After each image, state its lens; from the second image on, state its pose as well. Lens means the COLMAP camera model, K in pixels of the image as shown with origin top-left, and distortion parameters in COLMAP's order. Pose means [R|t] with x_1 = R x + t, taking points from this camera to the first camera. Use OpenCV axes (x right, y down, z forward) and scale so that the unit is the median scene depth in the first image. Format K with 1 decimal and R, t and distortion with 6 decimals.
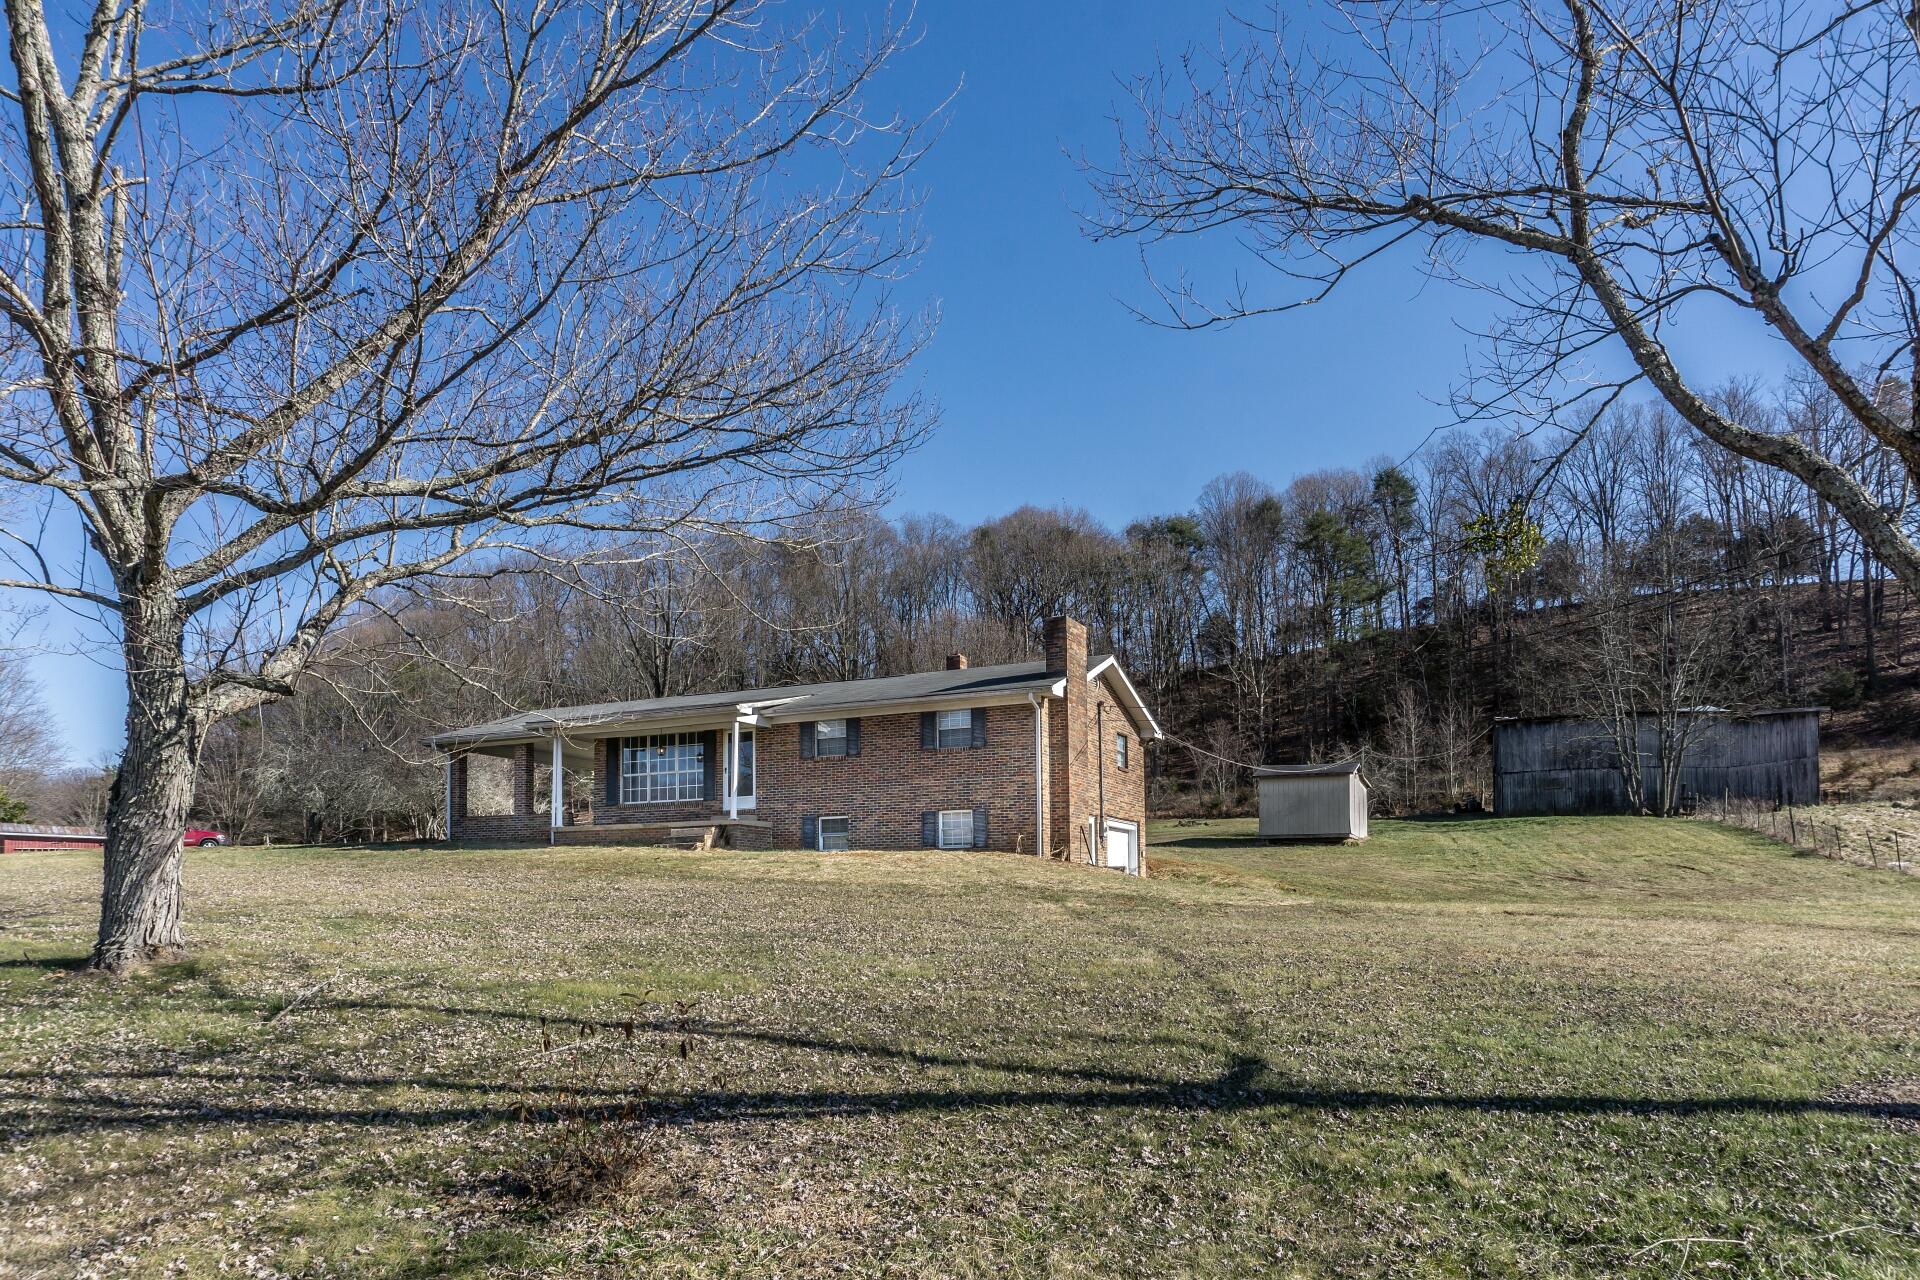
lens RADIAL K [[1283.1, 0, 966.6], [0, 1283.1, 642.3], [0, 0, 1]] dist [-0.026452, 0.000186]
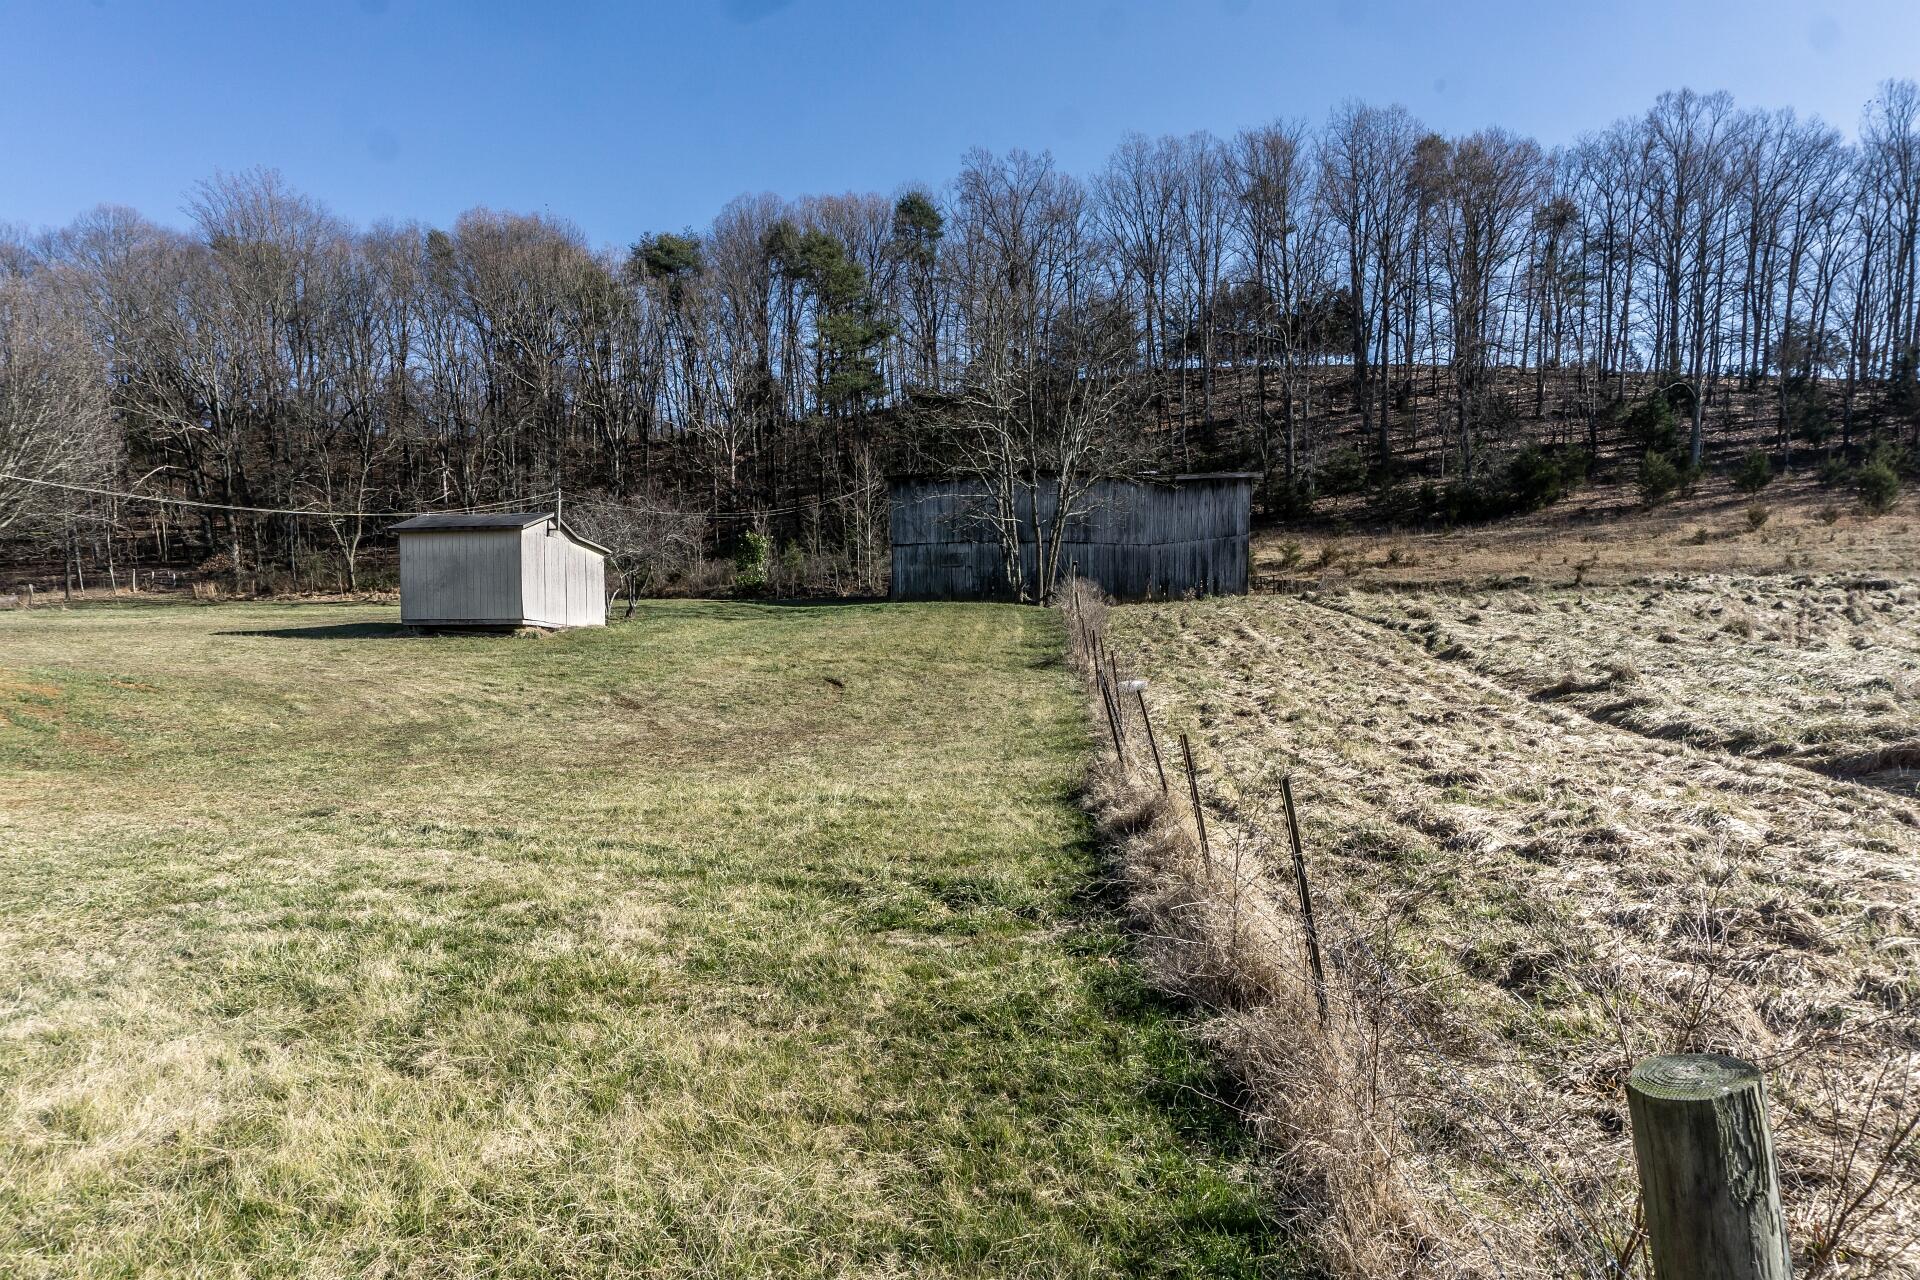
lens RADIAL K [[1283.1, 0, 966.6], [0, 1283.1, 642.3], [0, 0, 1]] dist [-0.026452, 0.000186]
pose [[0.967889, 0.009958, 0.251180, 0.249020], [-0.052080, 0.985479, 0.161615, 0.029702], [-0.245923, -0.169507, 0.954353, 0.217942]]
